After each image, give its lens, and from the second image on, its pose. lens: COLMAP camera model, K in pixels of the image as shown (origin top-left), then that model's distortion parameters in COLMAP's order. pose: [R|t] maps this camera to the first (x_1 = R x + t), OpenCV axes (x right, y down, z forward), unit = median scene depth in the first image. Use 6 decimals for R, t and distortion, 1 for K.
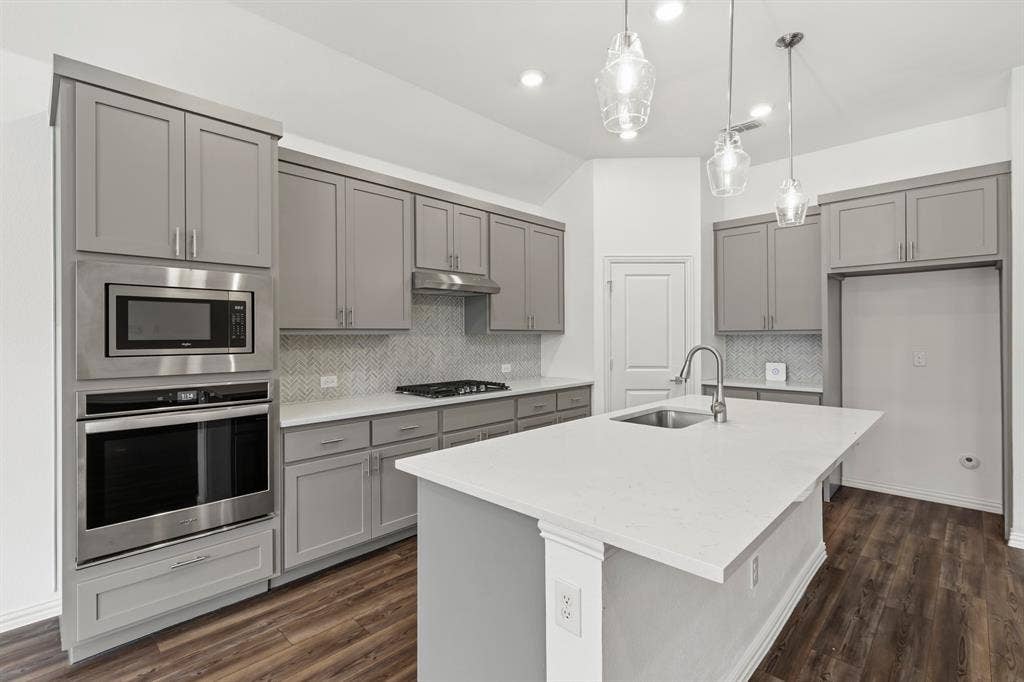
lens RADIAL K [[492.9, 0, 511.3], [0, 492.9, 332.0], [0, 0, 1]] dist [0.008838, -0.000216]
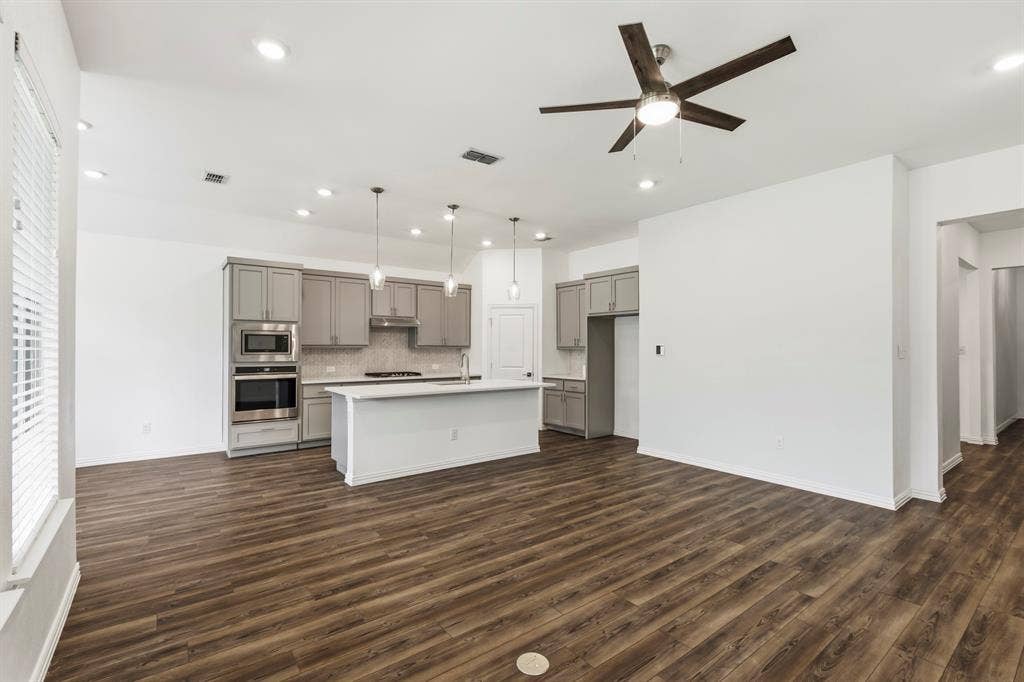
lens RADIAL K [[472.2, 0, 512.0], [0, 472.2, 341.0], [0, 0, 1]] dist [-0.000375, -0.000118]
pose [[0.988516, 0.004535, -0.151048, 0.952486], [-0.005795, 0.999952, -0.007897, -0.015308], [0.151005, 0.008682, 0.988495, -1.219421]]
